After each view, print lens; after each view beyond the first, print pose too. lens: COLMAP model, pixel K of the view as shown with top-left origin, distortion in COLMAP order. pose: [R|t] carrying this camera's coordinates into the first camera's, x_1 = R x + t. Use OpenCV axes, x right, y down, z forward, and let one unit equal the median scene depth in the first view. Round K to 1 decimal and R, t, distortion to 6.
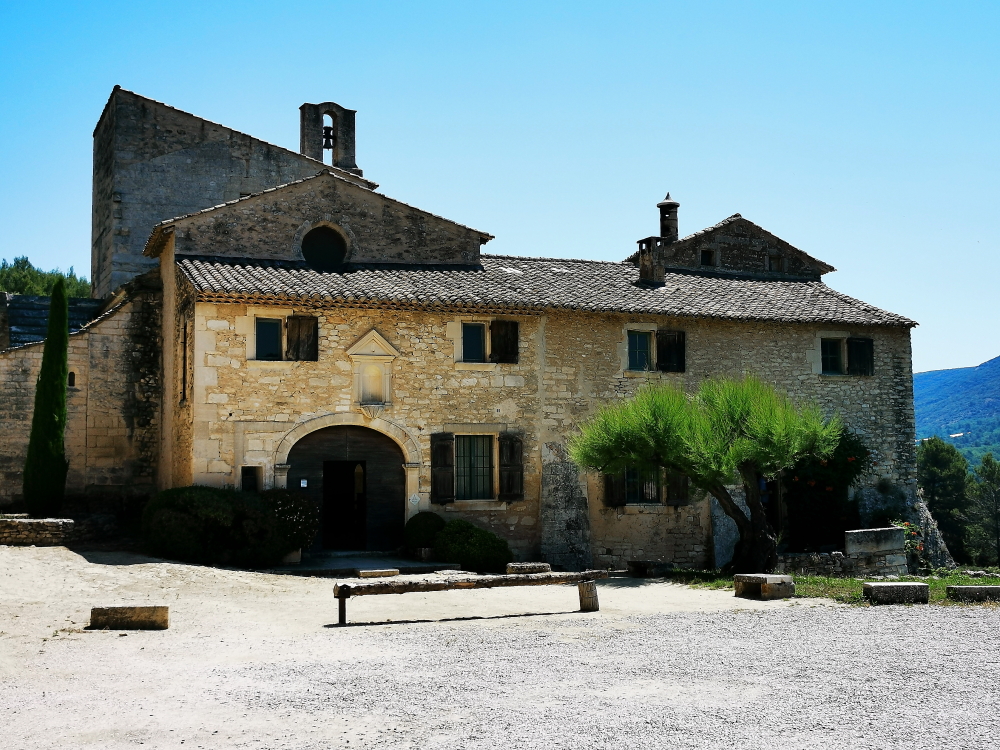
lens RADIAL K [[1216.9, 0, 500.0], [0, 1216.9, 375.0], [0, 0, 1]] dist [0.035165, -0.059664]
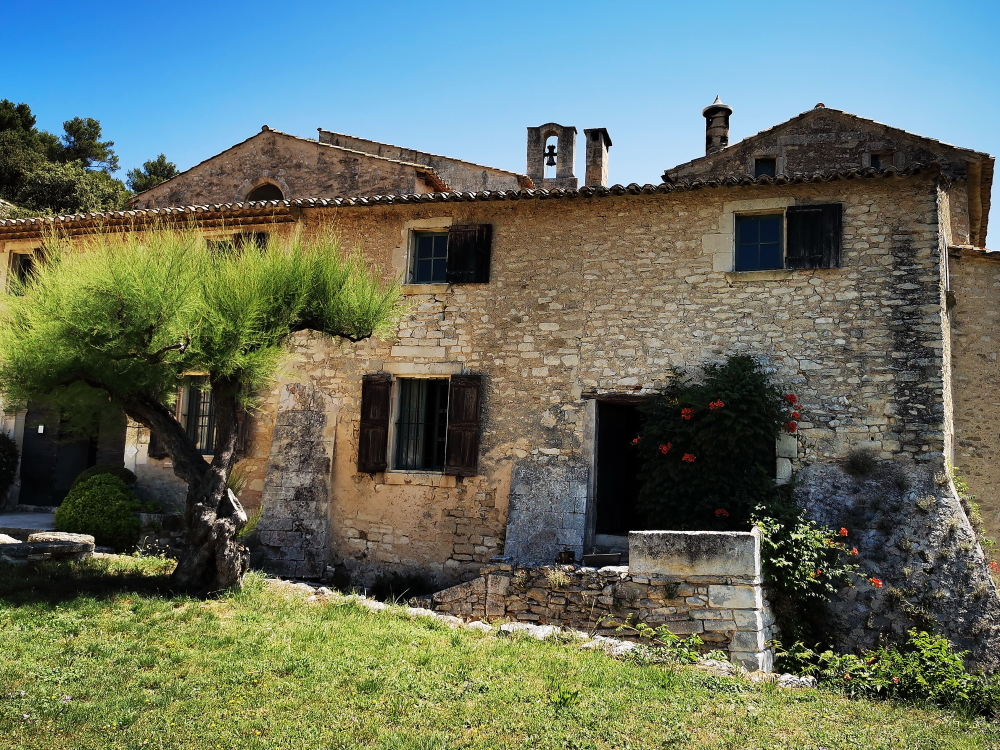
lens RADIAL K [[810.7, 0, 500.0], [0, 810.7, 375.0], [0, 0, 1]] dist [0.059490, -0.081701]
pose [[0.801974, -0.035796, -0.596285, 0.409866], [0.005707, 0.998617, -0.052272, 0.070674], [0.597331, 0.038518, 0.801069, 0.612042]]
